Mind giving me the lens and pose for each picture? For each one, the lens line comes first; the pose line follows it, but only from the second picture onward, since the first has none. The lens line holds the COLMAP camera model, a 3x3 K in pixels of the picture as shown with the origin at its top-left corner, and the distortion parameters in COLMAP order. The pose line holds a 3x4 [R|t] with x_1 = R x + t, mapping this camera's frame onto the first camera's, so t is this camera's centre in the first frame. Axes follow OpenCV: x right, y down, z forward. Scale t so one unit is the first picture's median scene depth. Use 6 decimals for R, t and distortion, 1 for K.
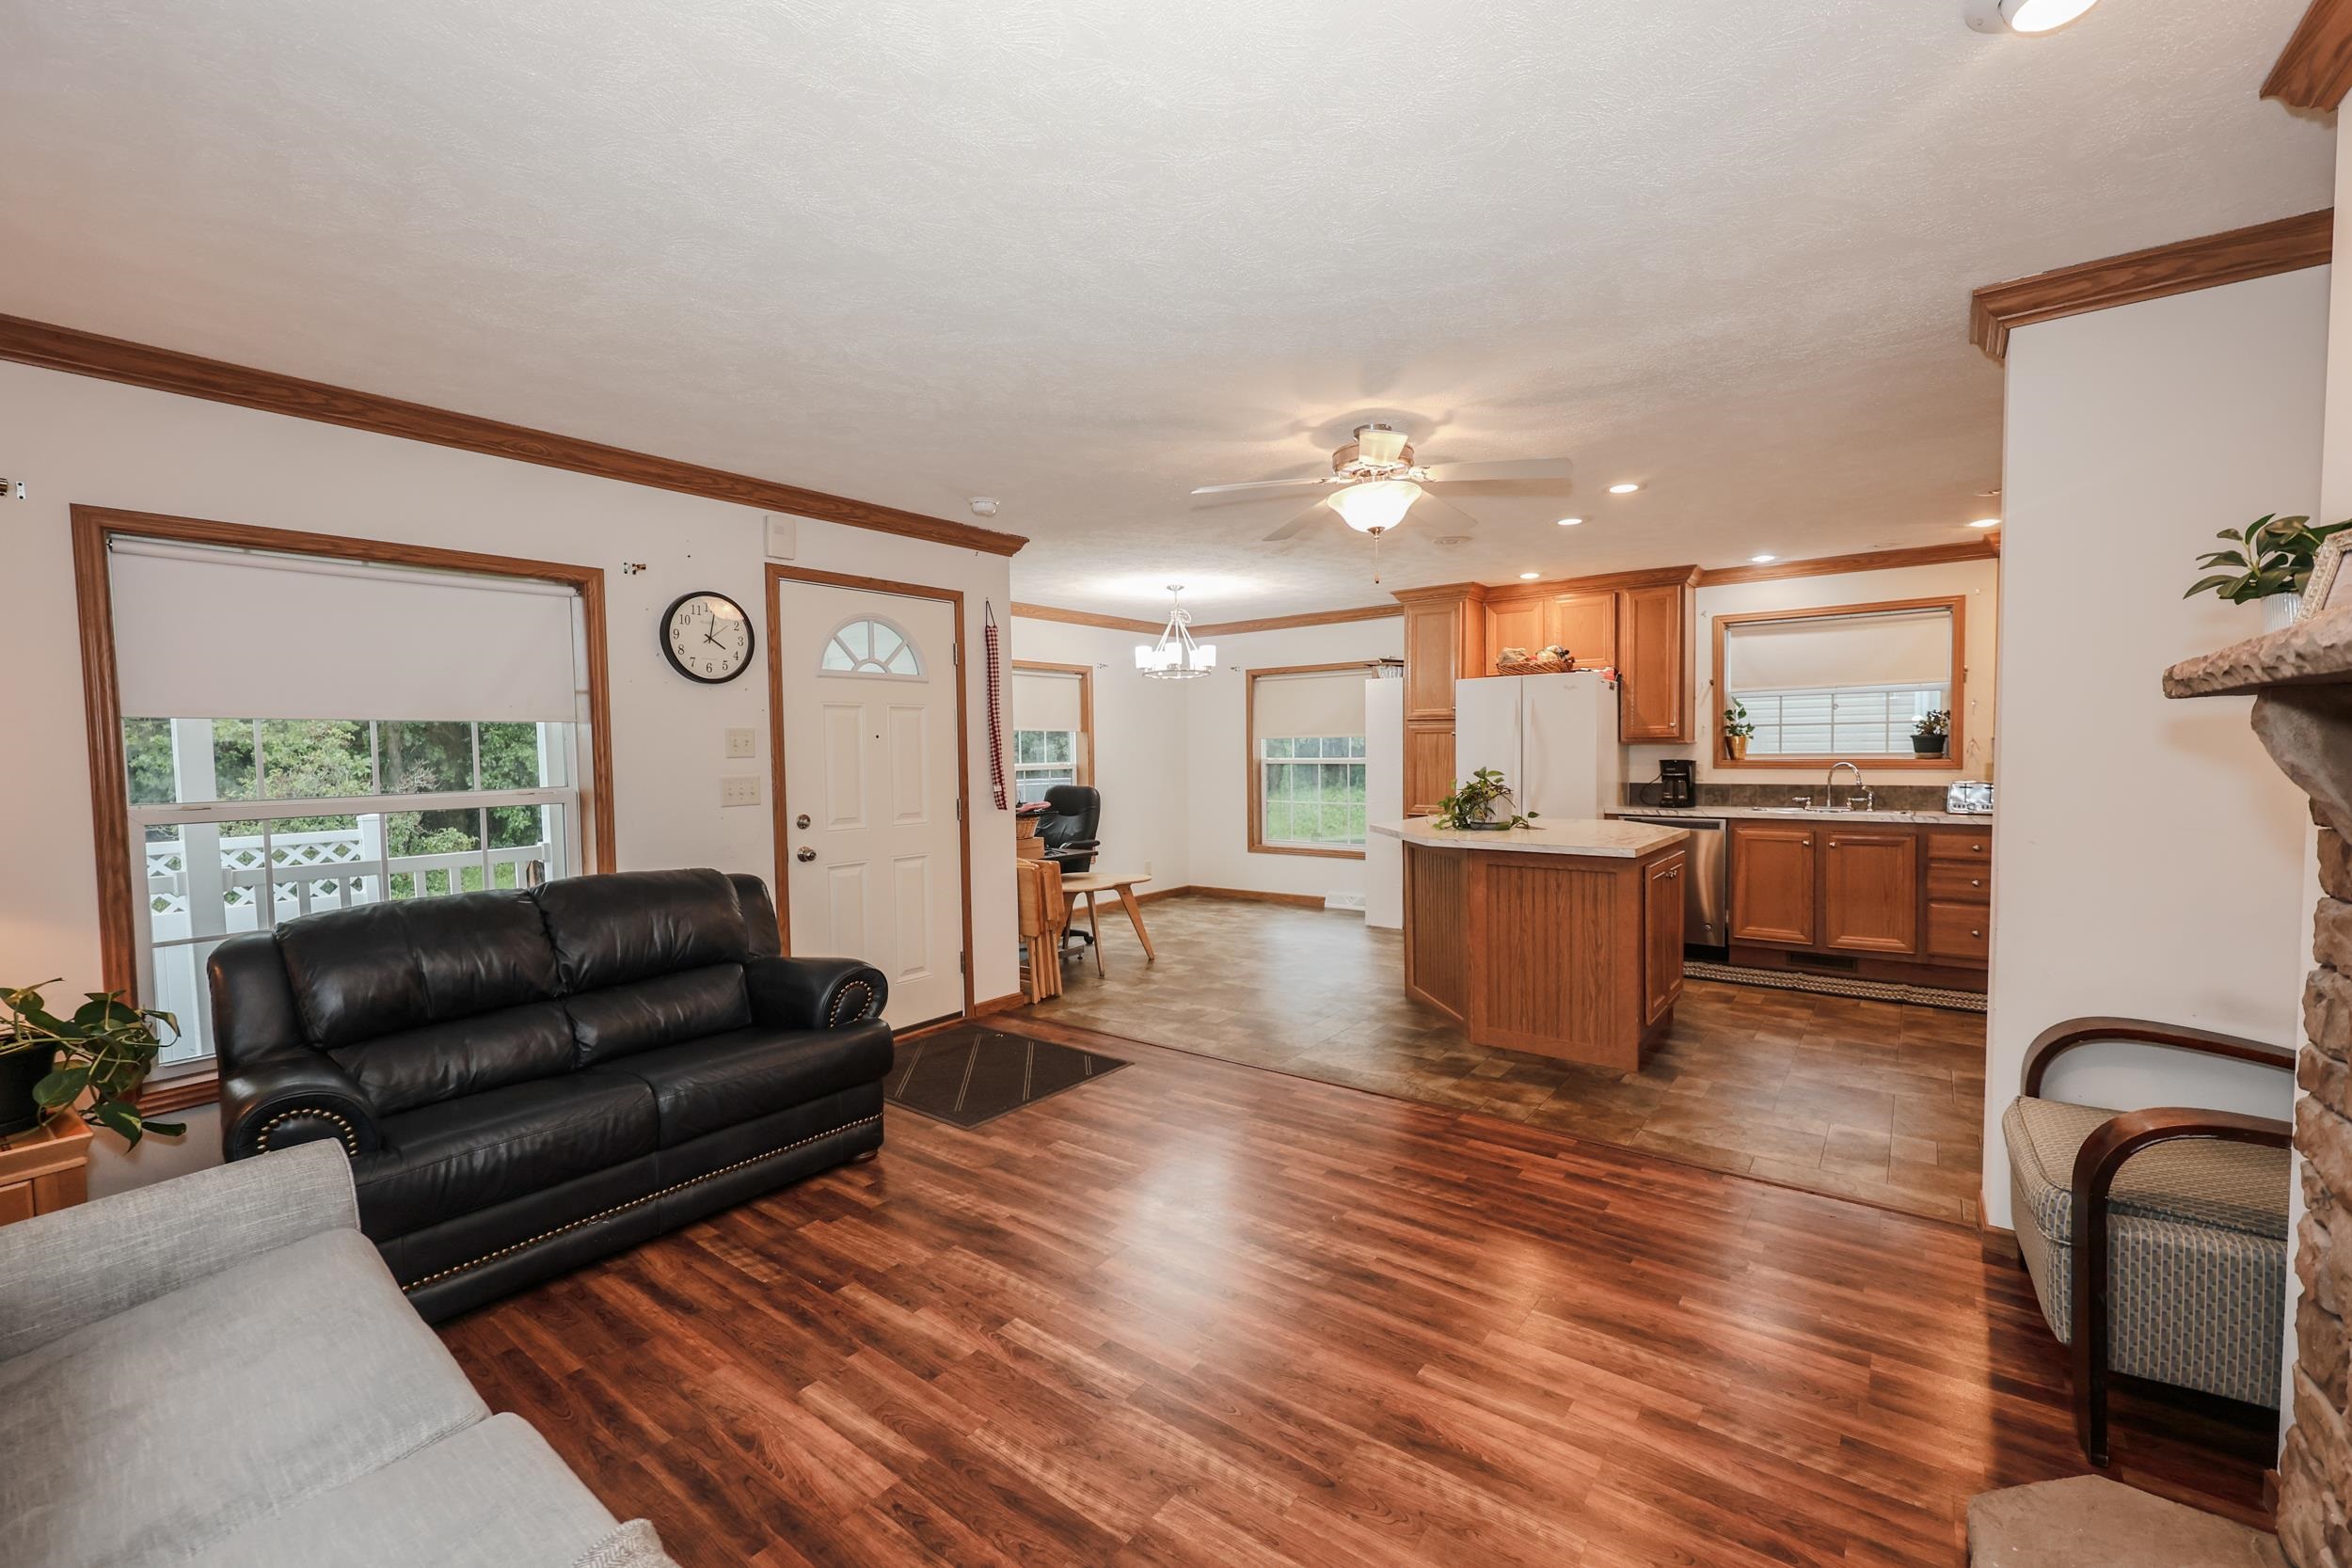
lens RADIAL K [[975.9, 0, 1198.4], [0, 975.9, 789.9], [0, 0, 1]] dist [0.004813, 0.000398]
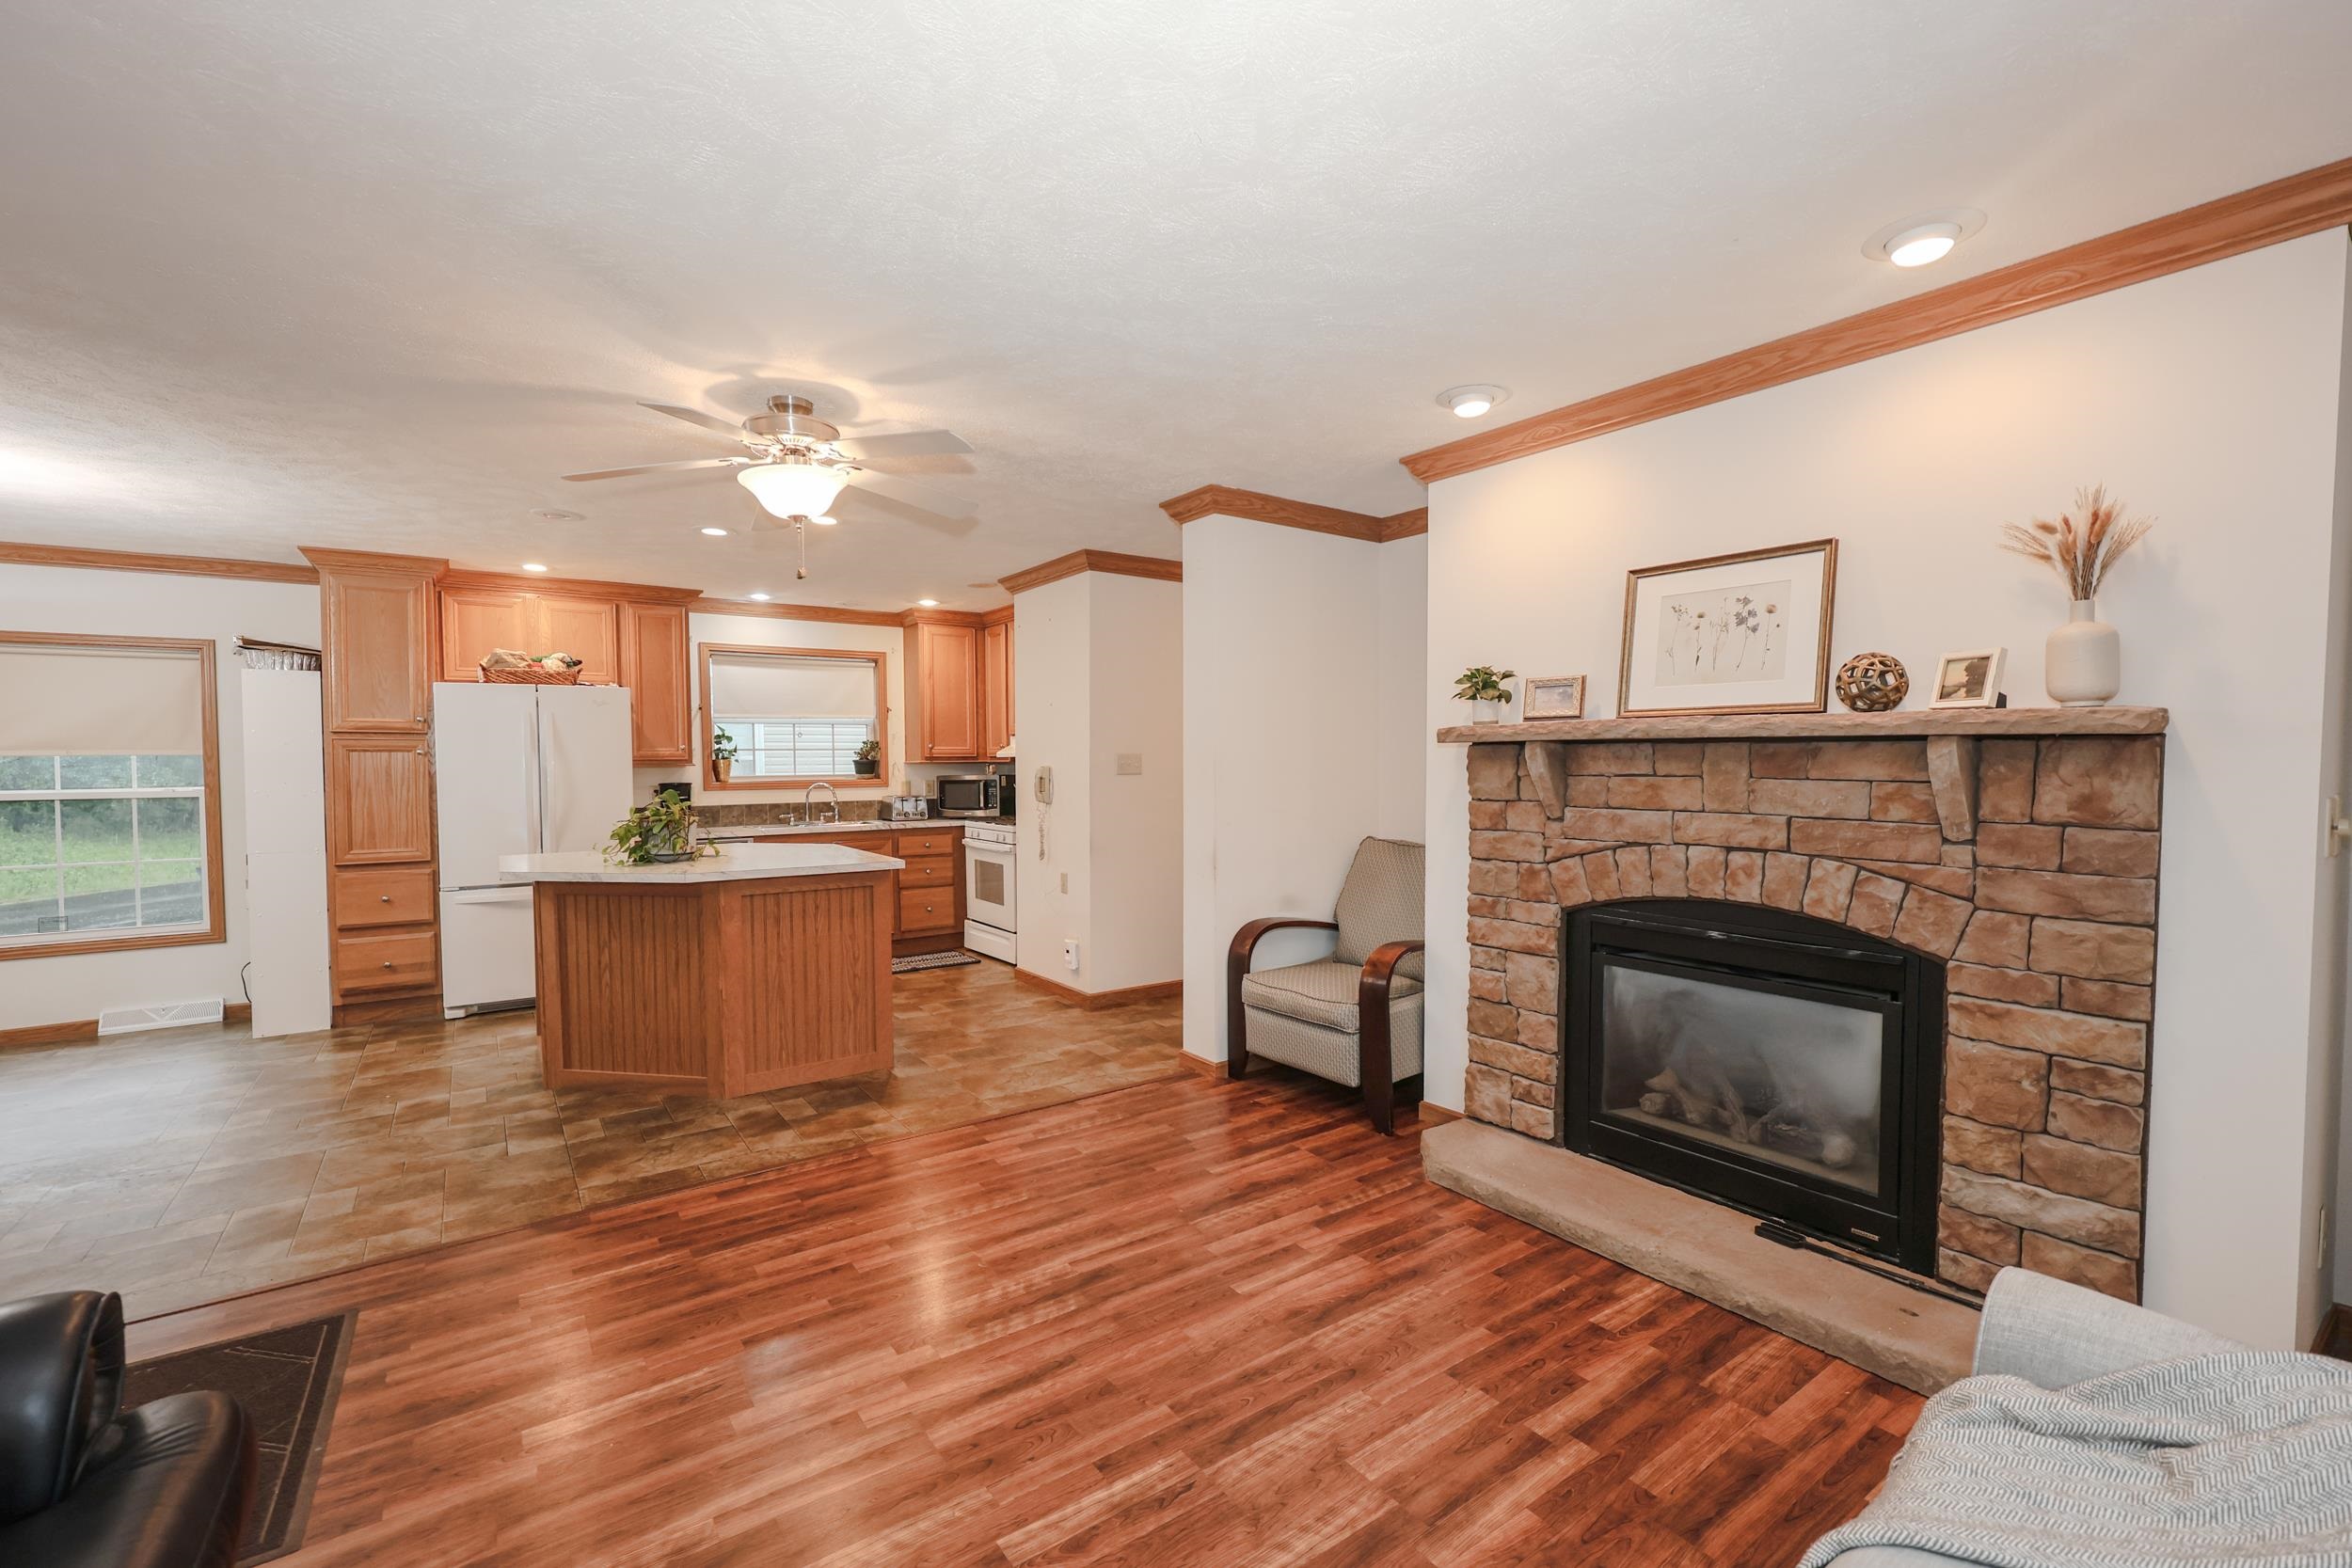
lens RADIAL K [[975.9, 0, 1158.7], [0, 975.9, 791.6], [0, 0, 1]] dist [0.004813, 0.000398]
pose [[0.317916, -0.019867, 0.947911, -0.374702], [0.045298, 0.998957, 0.005745, -0.007273], [-0.947036, 0.041112, 0.318484, 0.285462]]
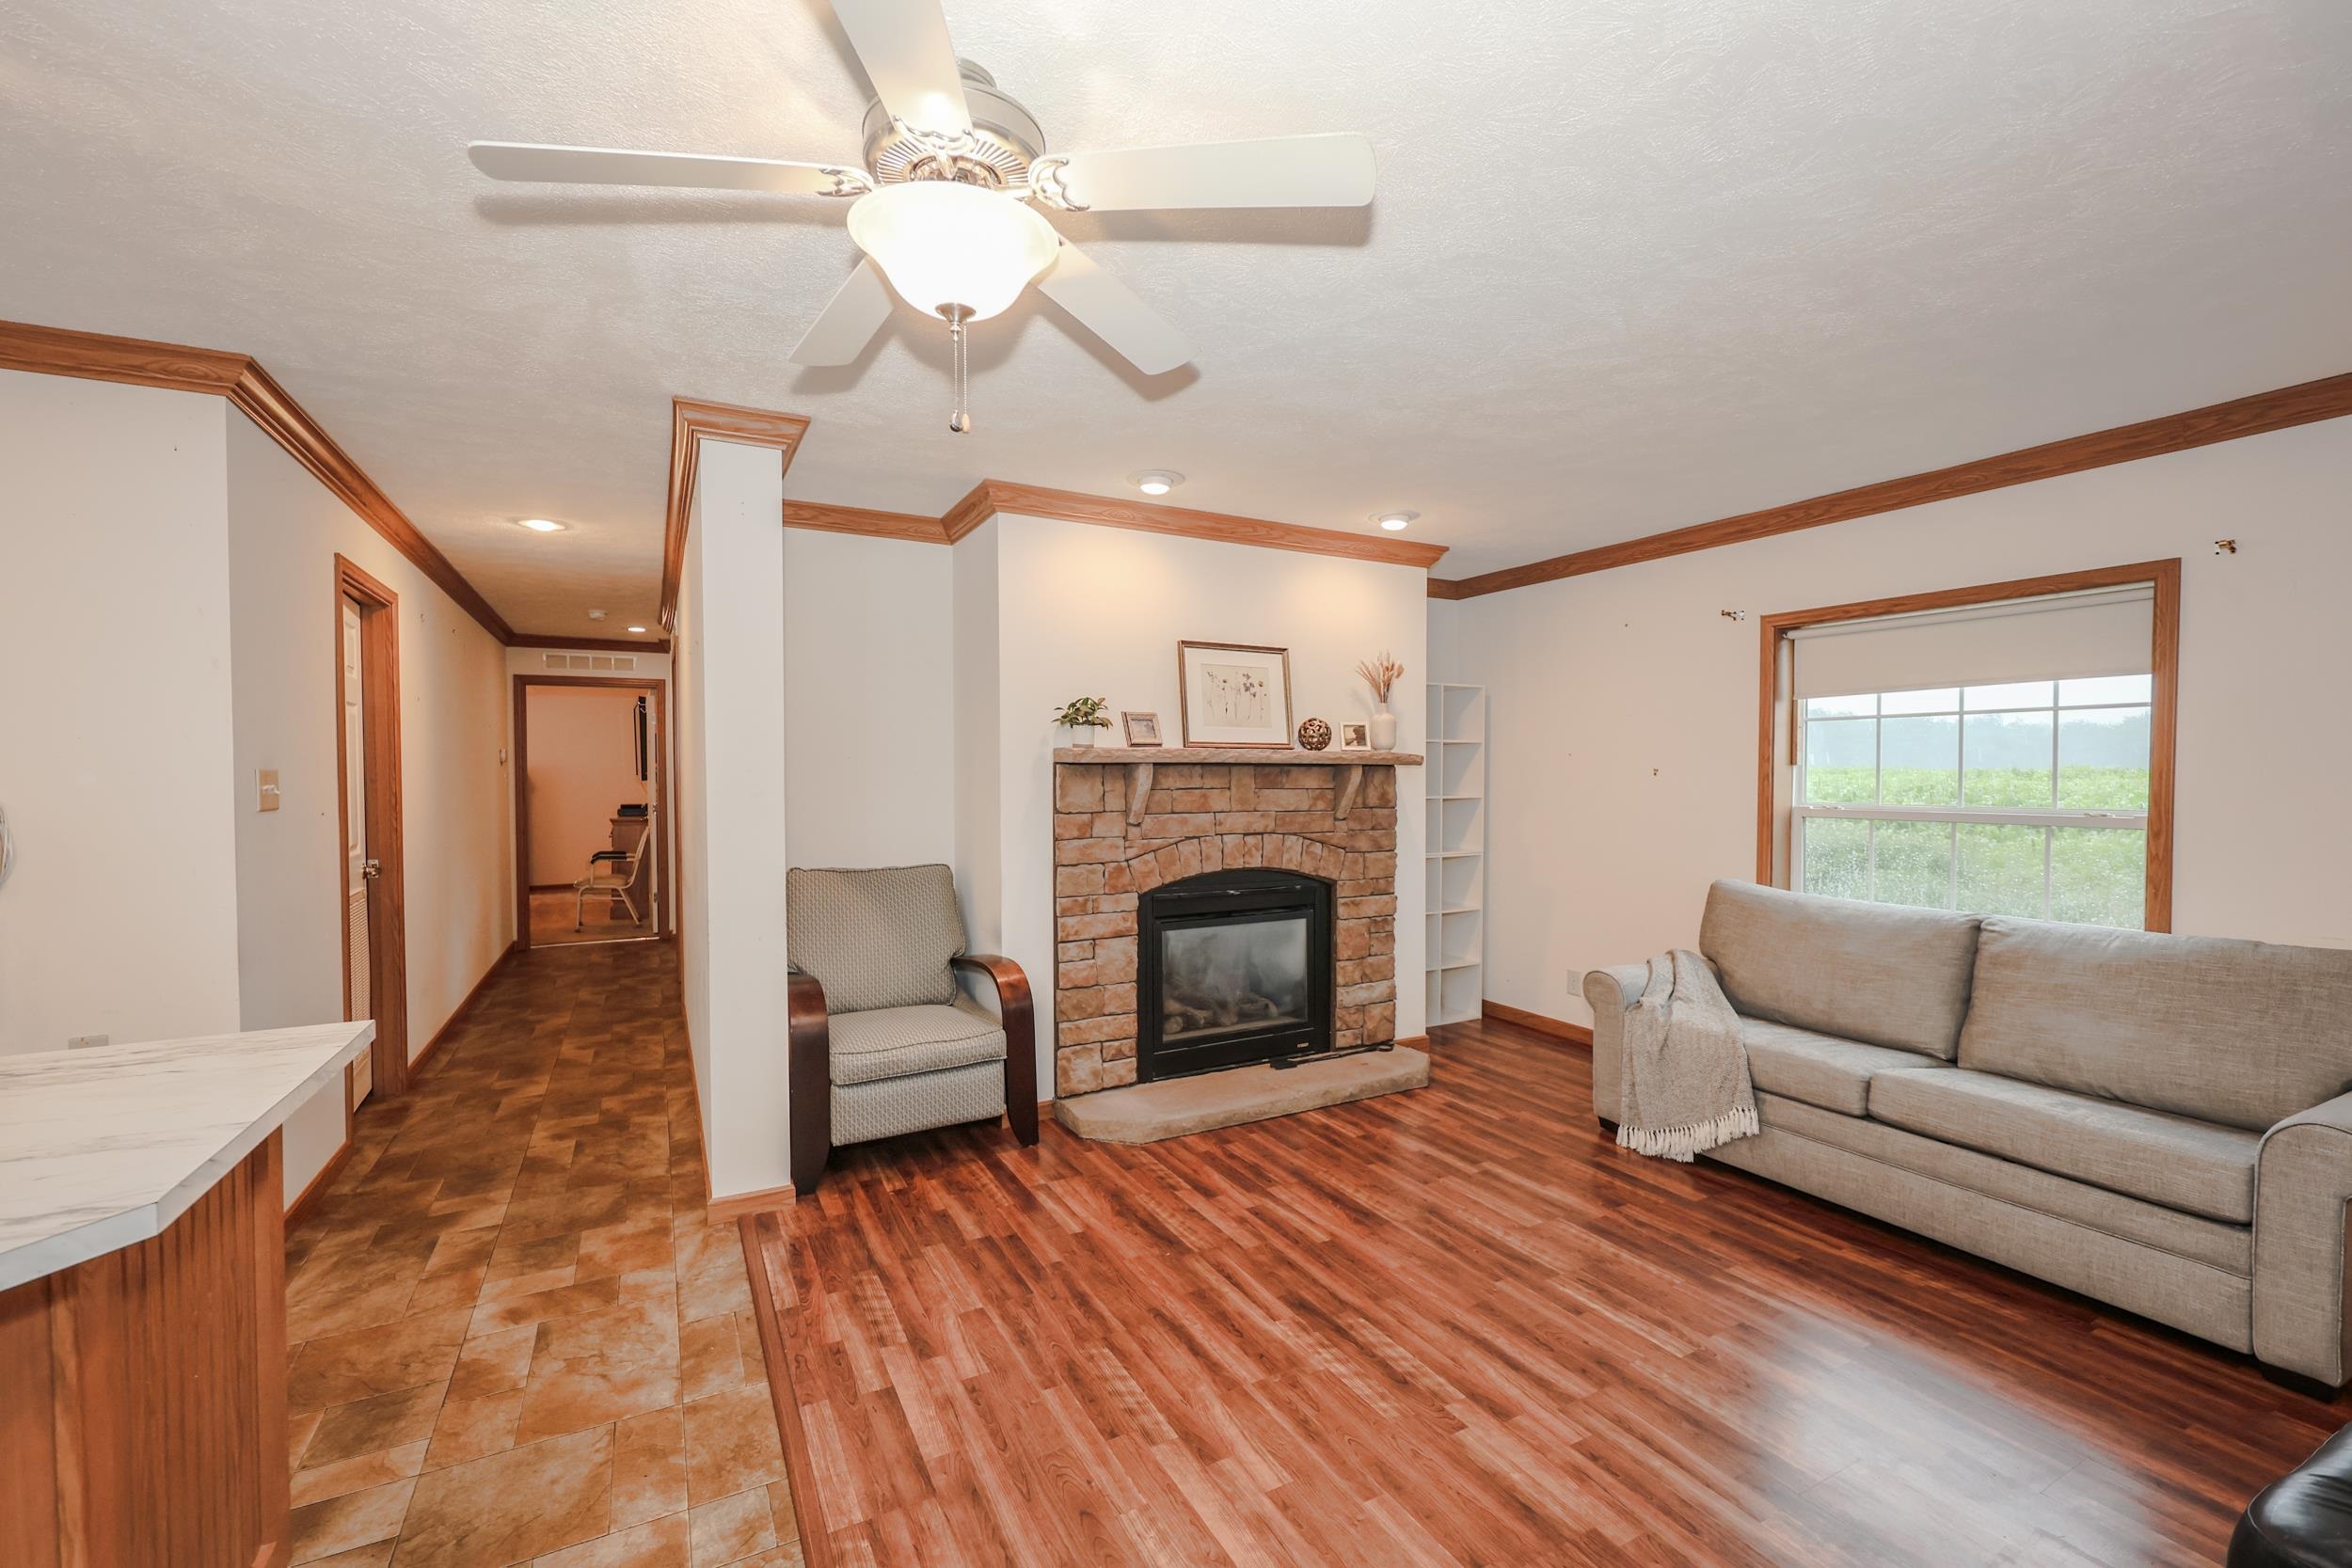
lens RADIAL K [[975.9, 0, 1170.2], [0, 975.9, 795.8], [0, 0, 1]] dist [0.004813, 0.000398]
pose [[-0.898800, 0.002366, 0.438352, -0.071501], [0.033620, 0.997412, 0.063550, -0.046850], [-0.437067, 0.071856, -0.896554, 0.936408]]
